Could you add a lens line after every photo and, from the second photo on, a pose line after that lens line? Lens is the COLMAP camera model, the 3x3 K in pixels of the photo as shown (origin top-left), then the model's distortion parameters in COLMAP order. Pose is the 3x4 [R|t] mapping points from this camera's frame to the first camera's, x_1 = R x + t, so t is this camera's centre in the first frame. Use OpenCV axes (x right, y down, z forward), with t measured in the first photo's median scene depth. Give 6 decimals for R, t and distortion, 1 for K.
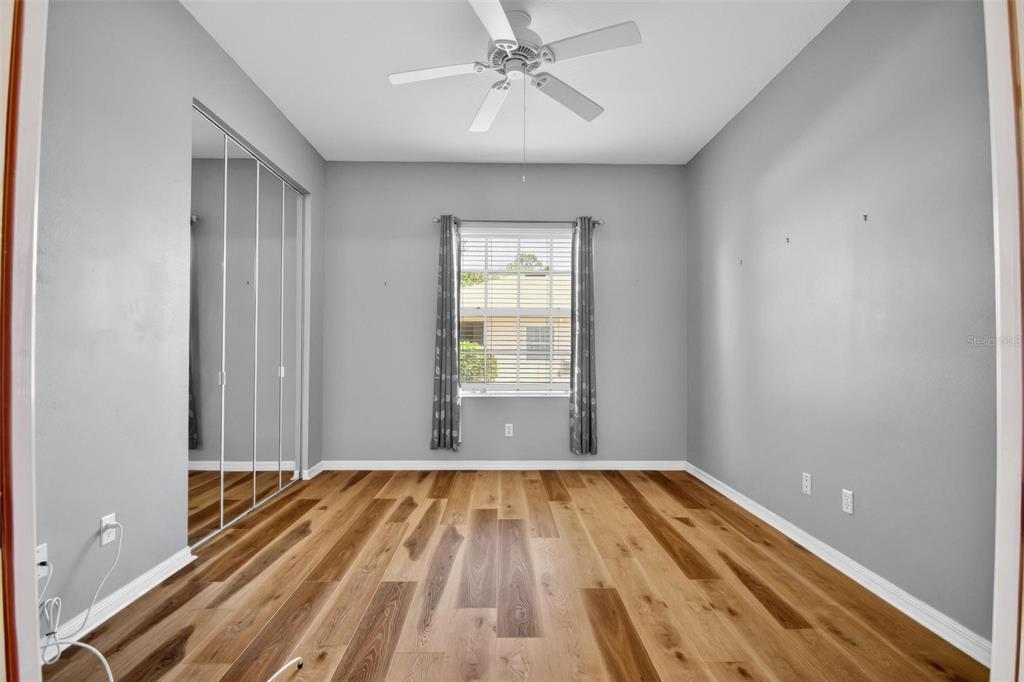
lens RADIAL K [[452.8, 0, 511.1], [0, 452.8, 343.6], [0, 0, 1]] dist [0.014432, -0.021250]
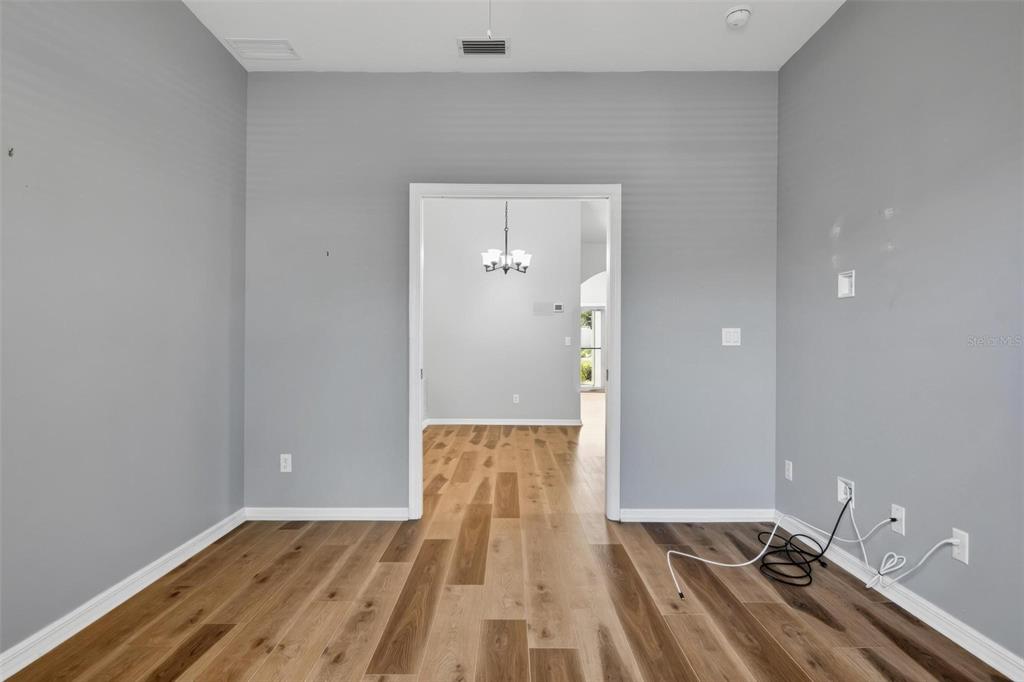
lens RADIAL K [[452.8, 0, 511.1], [0, 452.8, 343.6], [0, 0, 1]] dist [0.014432, -0.021250]
pose [[-0.999622, -0.005655, 0.026902, -0.019286], [-0.006025, 0.999888, -0.013716, 0.025632], [-0.026822, -0.013873, -0.999544, 1.944647]]
